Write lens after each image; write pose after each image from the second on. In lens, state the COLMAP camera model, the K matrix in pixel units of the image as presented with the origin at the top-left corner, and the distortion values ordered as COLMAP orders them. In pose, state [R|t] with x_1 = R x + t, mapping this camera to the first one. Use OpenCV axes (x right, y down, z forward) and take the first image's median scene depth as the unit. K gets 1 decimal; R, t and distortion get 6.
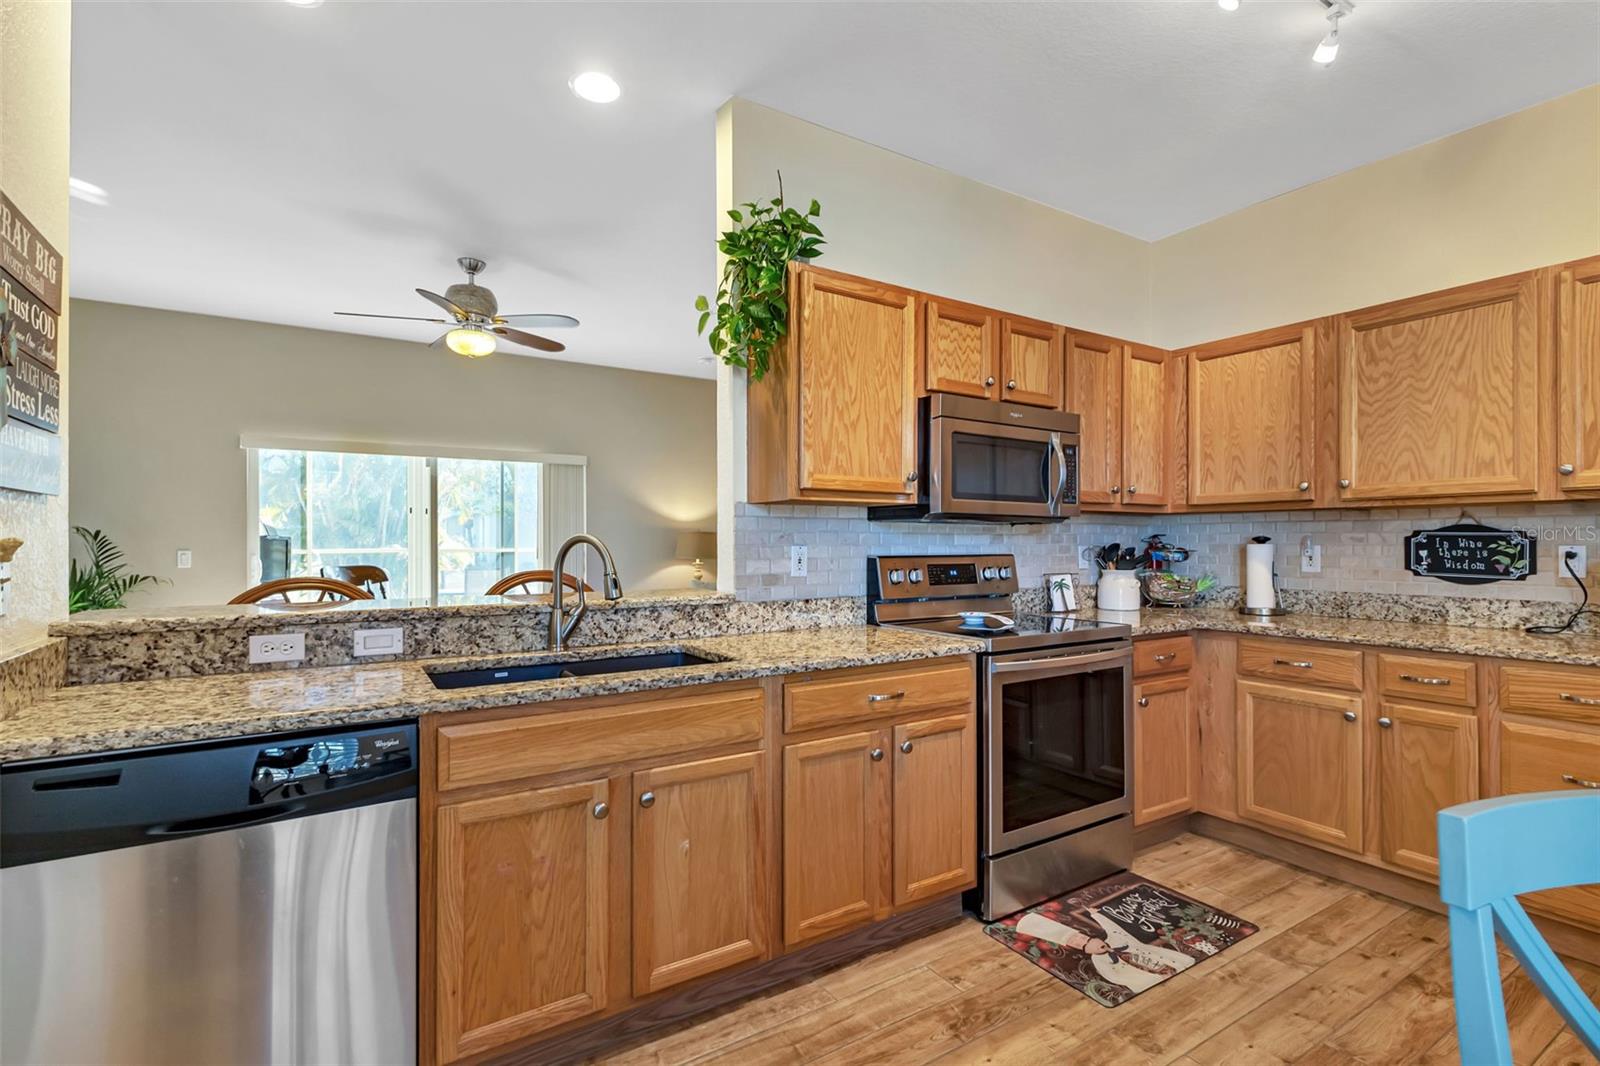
lens RADIAL K [[754.1, 0, 800.0], [0, 754.1, 533.0], [0, 0, 1]] dist [-0.000571, -0.000330]
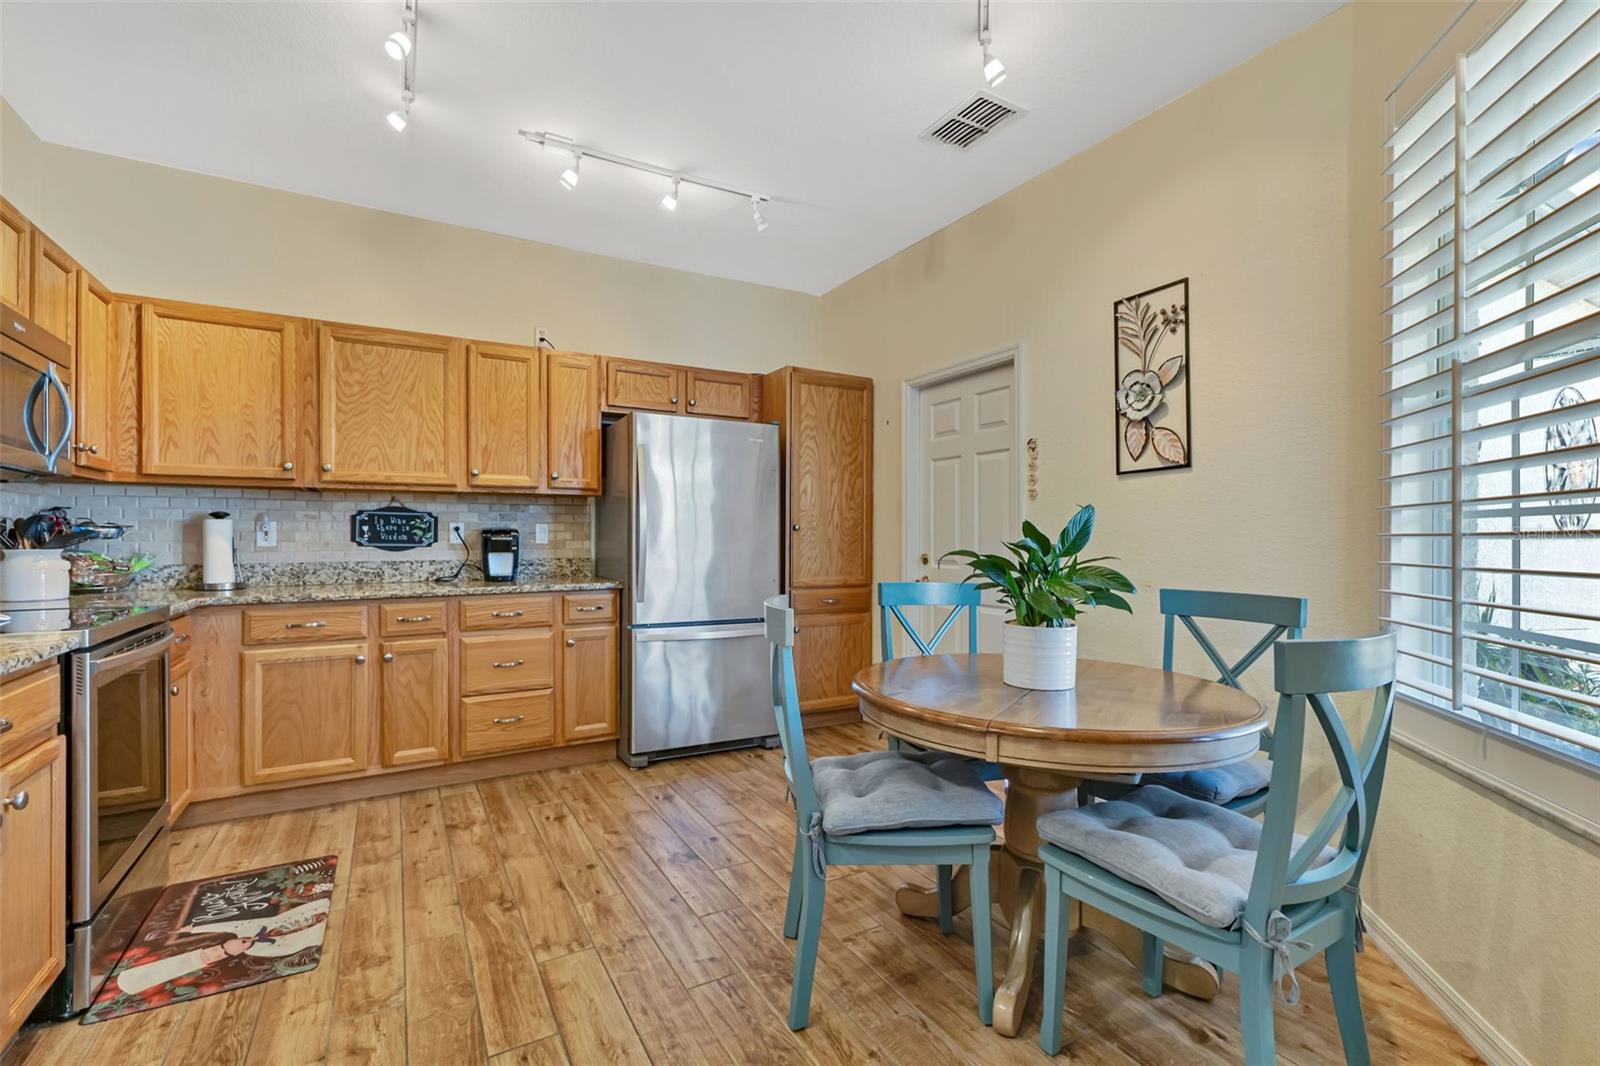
lens RADIAL K [[754.1, 0, 800.0], [0, 754.1, 533.0], [0, 0, 1]] dist [-0.000571, -0.000330]
pose [[-0.003462, 0.011014, 0.999933, -0.468421], [-0.007835, 0.999908, -0.011041, 0.045203], [-0.999963, -0.007873, -0.003375, 0.284222]]
